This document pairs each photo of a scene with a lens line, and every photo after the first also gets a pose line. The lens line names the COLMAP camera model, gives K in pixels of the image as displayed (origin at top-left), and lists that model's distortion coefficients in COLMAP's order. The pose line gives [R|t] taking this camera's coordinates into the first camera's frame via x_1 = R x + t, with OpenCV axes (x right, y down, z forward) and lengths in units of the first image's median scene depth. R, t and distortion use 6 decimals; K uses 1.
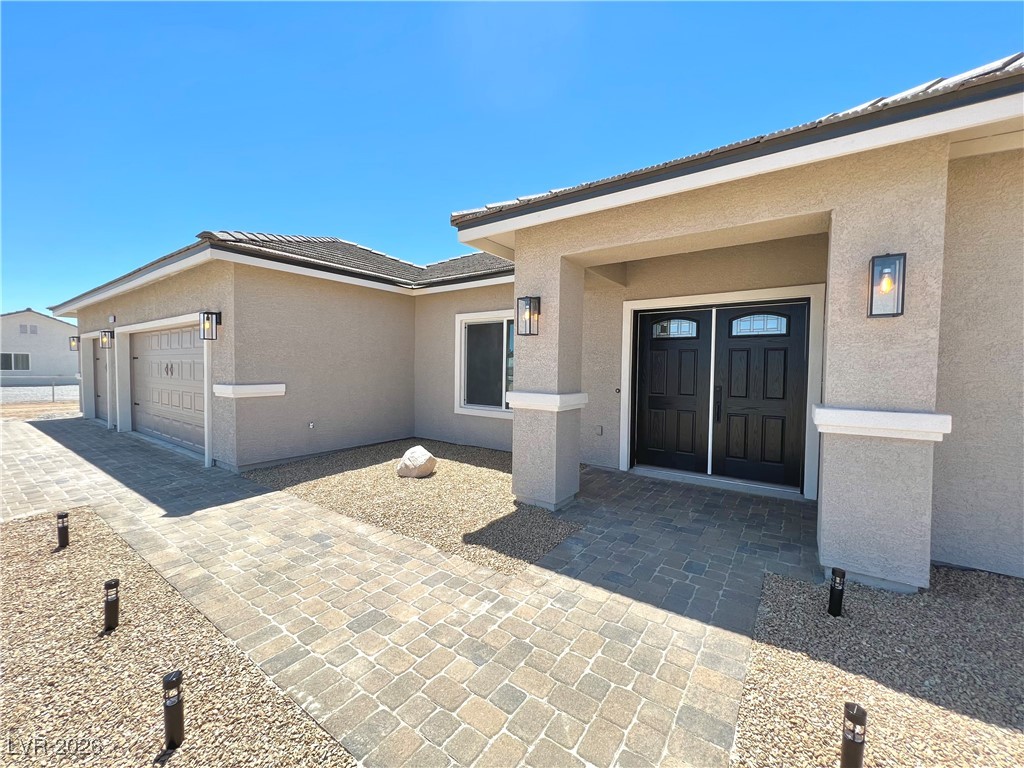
lens RADIAL K [[411.0, 0, 510.6], [0, 411.0, 385.2], [0, 0, 1]] dist [-0.005605, 0.001136]
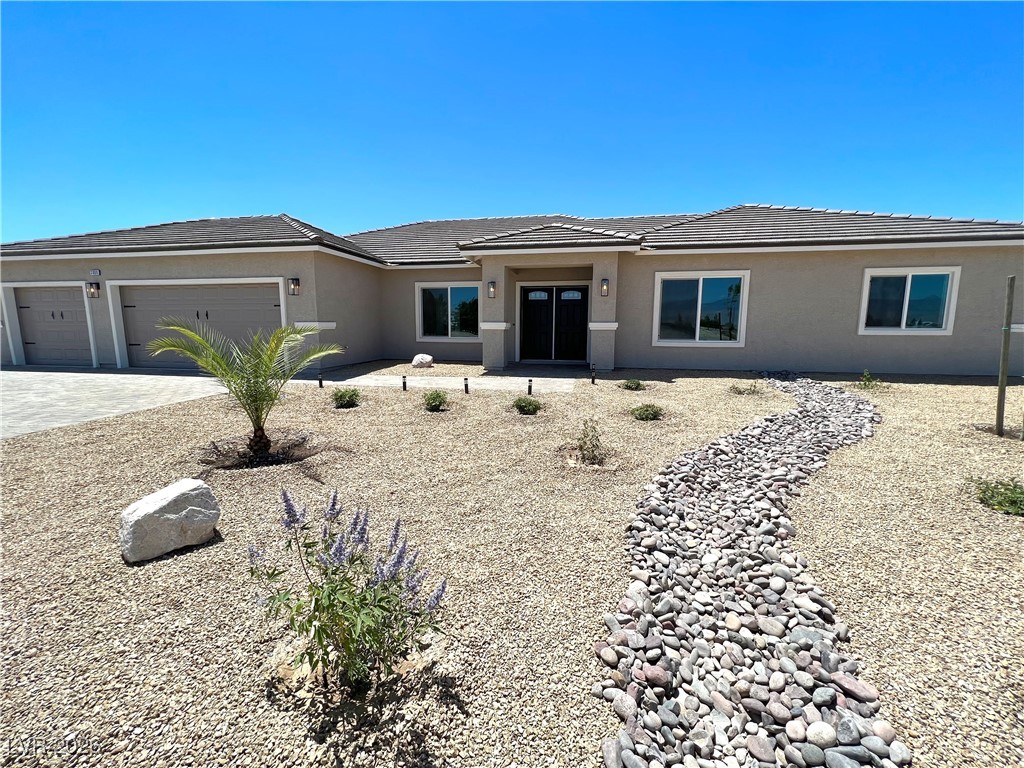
lens RADIAL K [[411.0, 0, 509.5], [0, 411.0, 383.4], [0, 0, 1]] dist [-0.005605, 0.001136]
pose [[0.907775, -0.063655, 0.414600, -0.772256], [0.022958, 0.994476, 0.102419, 0.115205], [-0.418829, -0.083455, 0.904222, -1.095442]]
